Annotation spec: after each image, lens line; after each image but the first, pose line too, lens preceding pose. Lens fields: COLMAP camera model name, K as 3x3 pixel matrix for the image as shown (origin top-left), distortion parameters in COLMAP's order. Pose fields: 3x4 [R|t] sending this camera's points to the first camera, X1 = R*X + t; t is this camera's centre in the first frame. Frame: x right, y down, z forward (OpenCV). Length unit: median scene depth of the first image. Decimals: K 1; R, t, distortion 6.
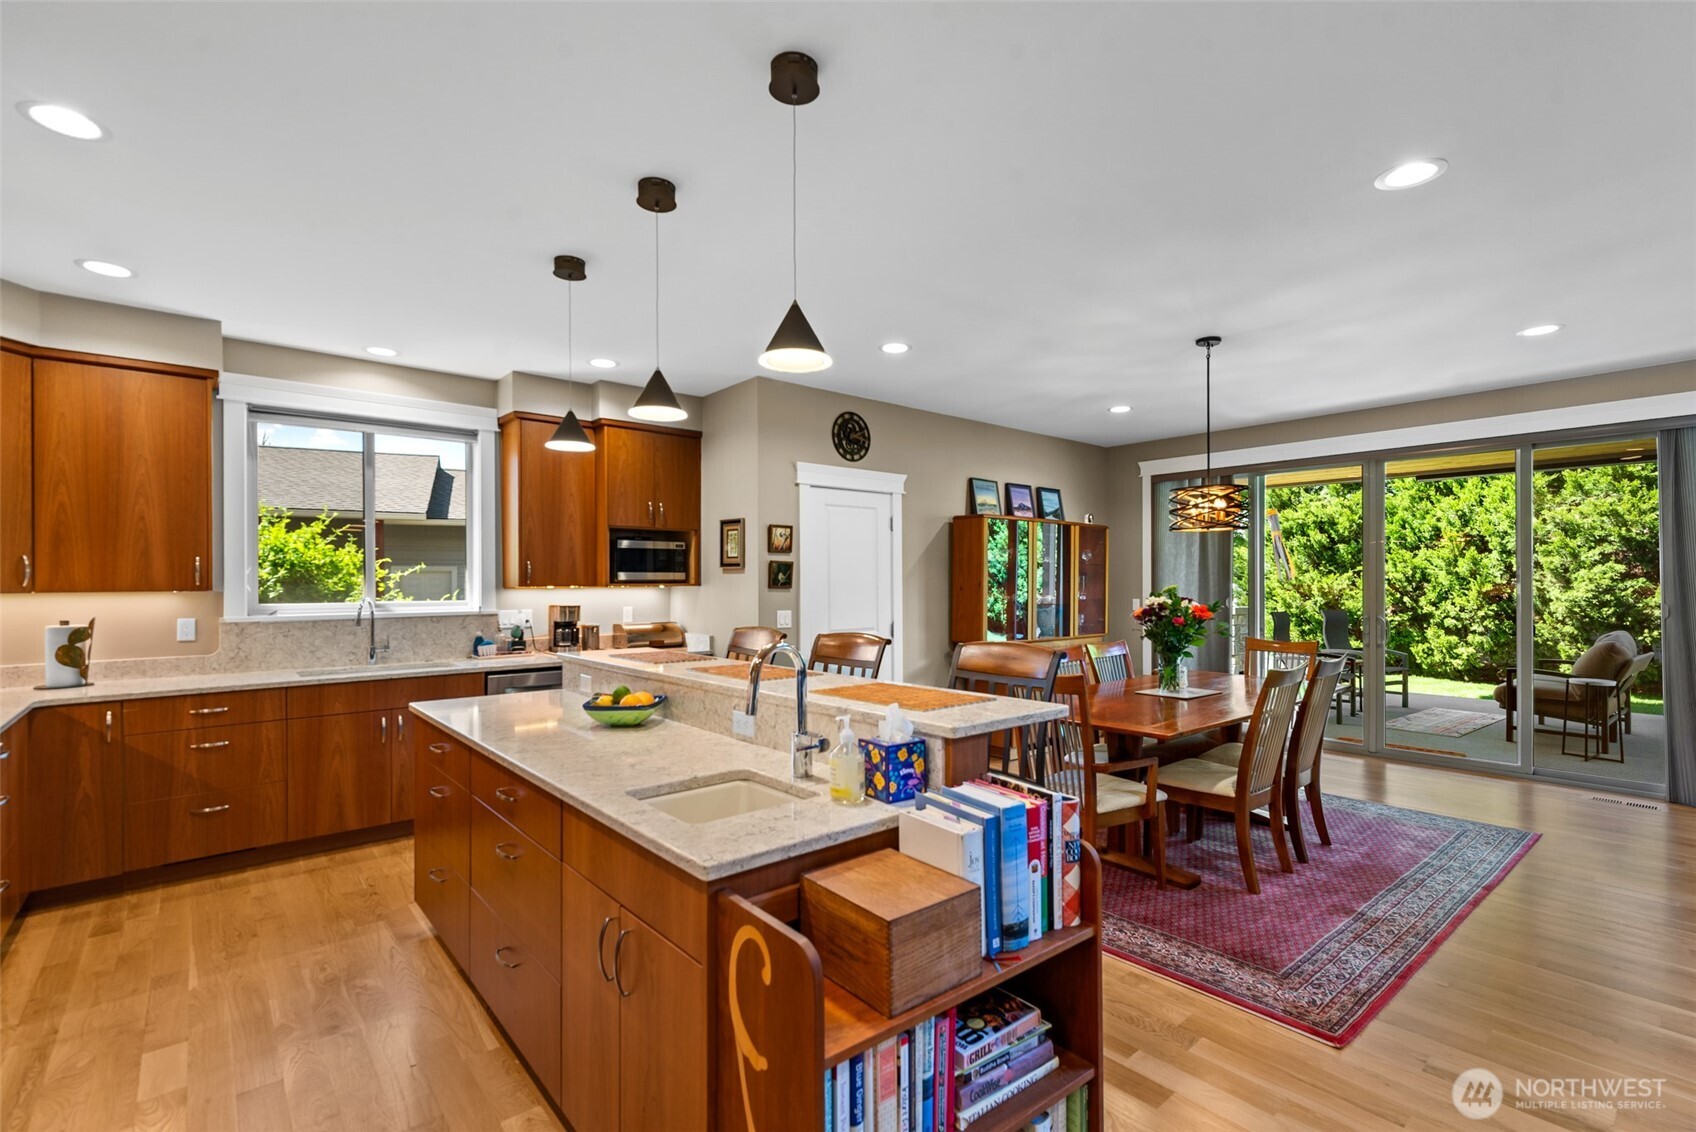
lens RADIAL K [[748.9, 0, 863.2], [0, 748.9, 579.6], [0, 0, 1]] dist [0.009114, -0.000729]
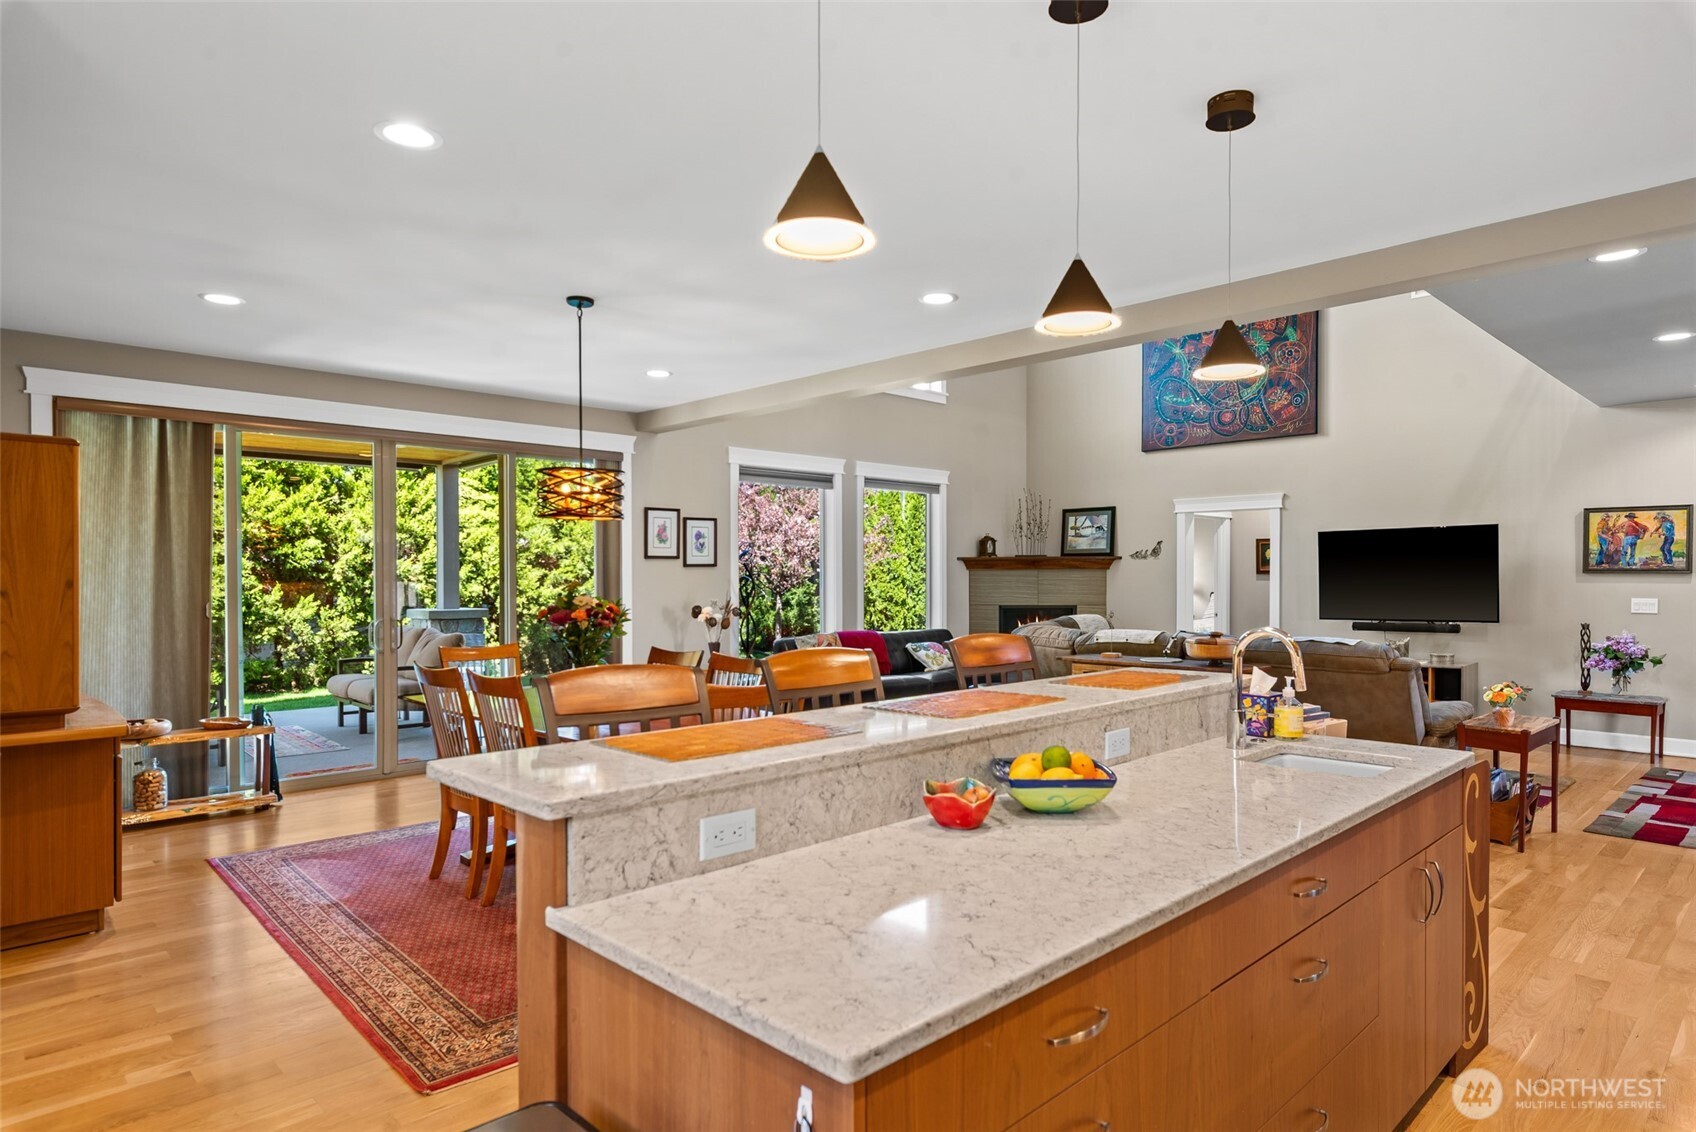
lens RADIAL K [[974.8, 0, 838.3], [0, 974.8, 589.4], [0, 0, 1]] dist [-0.004875, -0.000363]
pose [[-0.055654, -0.009798, 0.998402, -0.700733], [-0.001231, 0.999952, 0.009745, 0.004361], [-0.998449, -0.000687, -0.055663, 0.782277]]
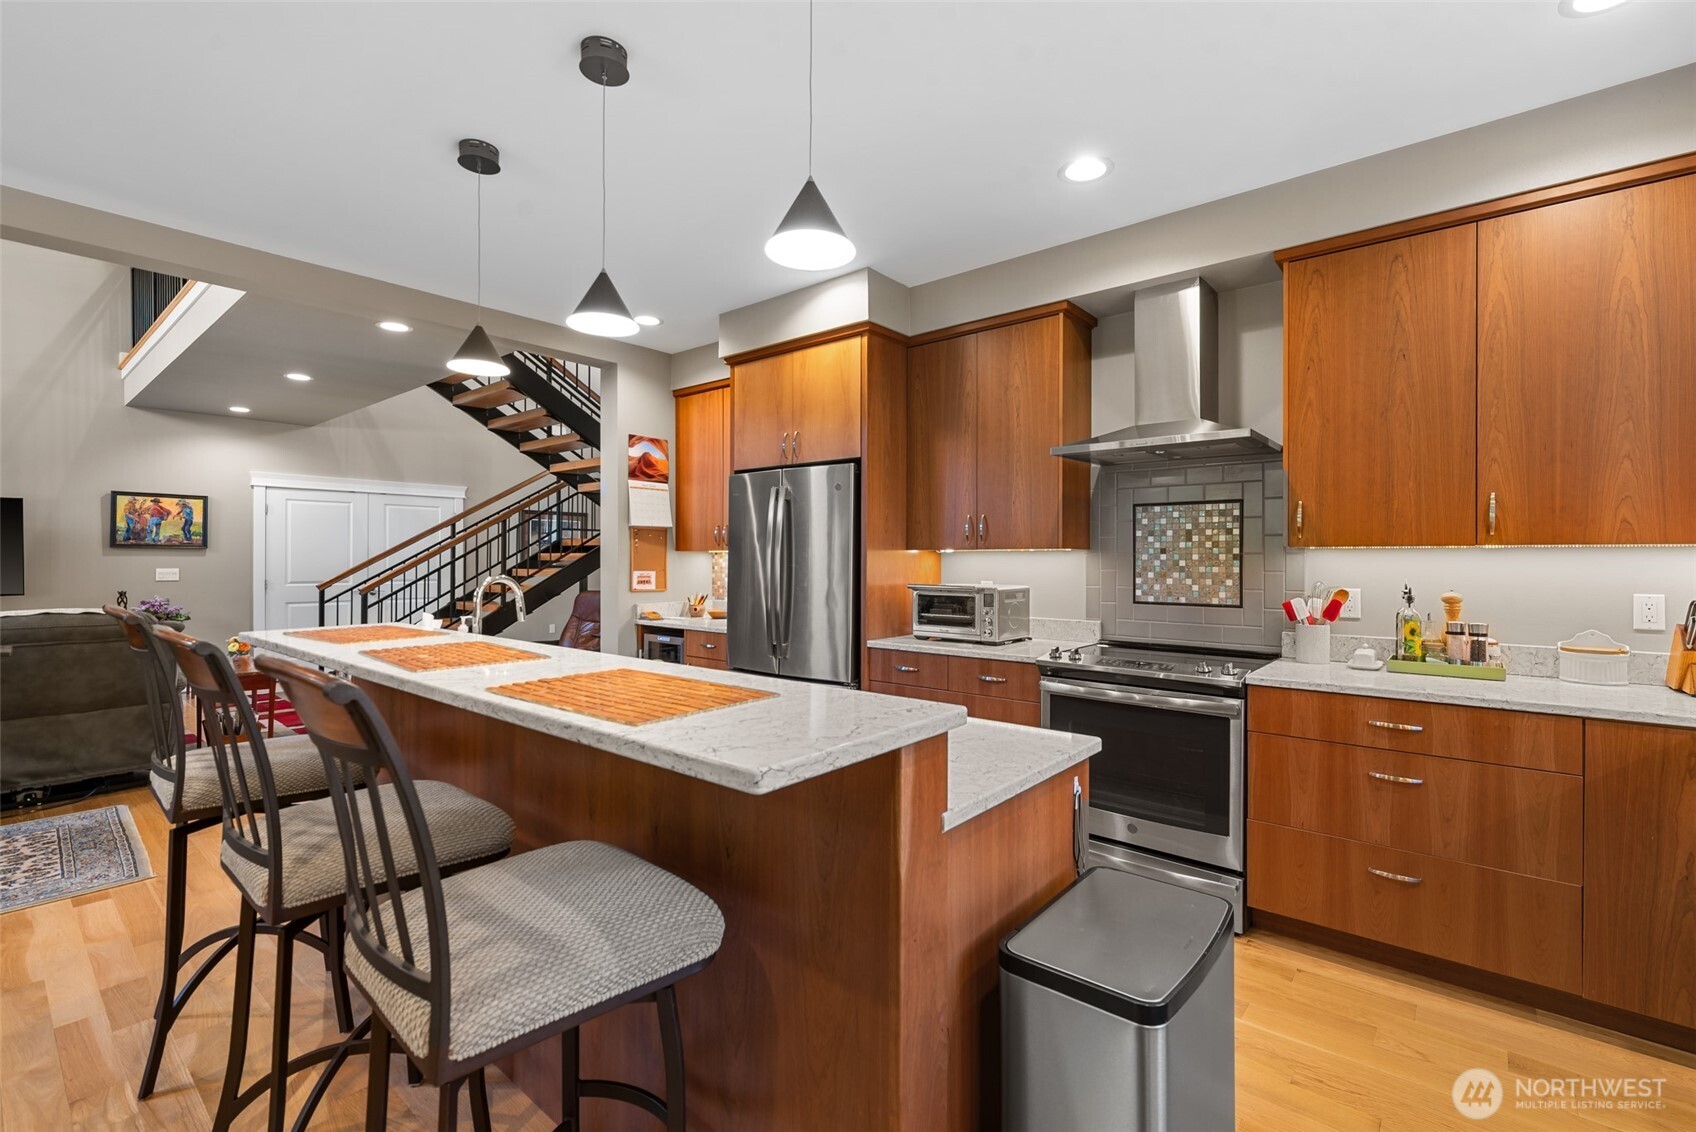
lens RADIAL K [[748.9, 0, 863.8], [0, 748.9, 555.8], [0, 0, 1]] dist [0.009114, -0.000729]
pose [[-0.985047, 0.004068, -0.172240, -0.239400], [0.005023, 0.999974, -0.005107, 0.024631], [0.172215, -0.005896, -0.985042, 1.170309]]
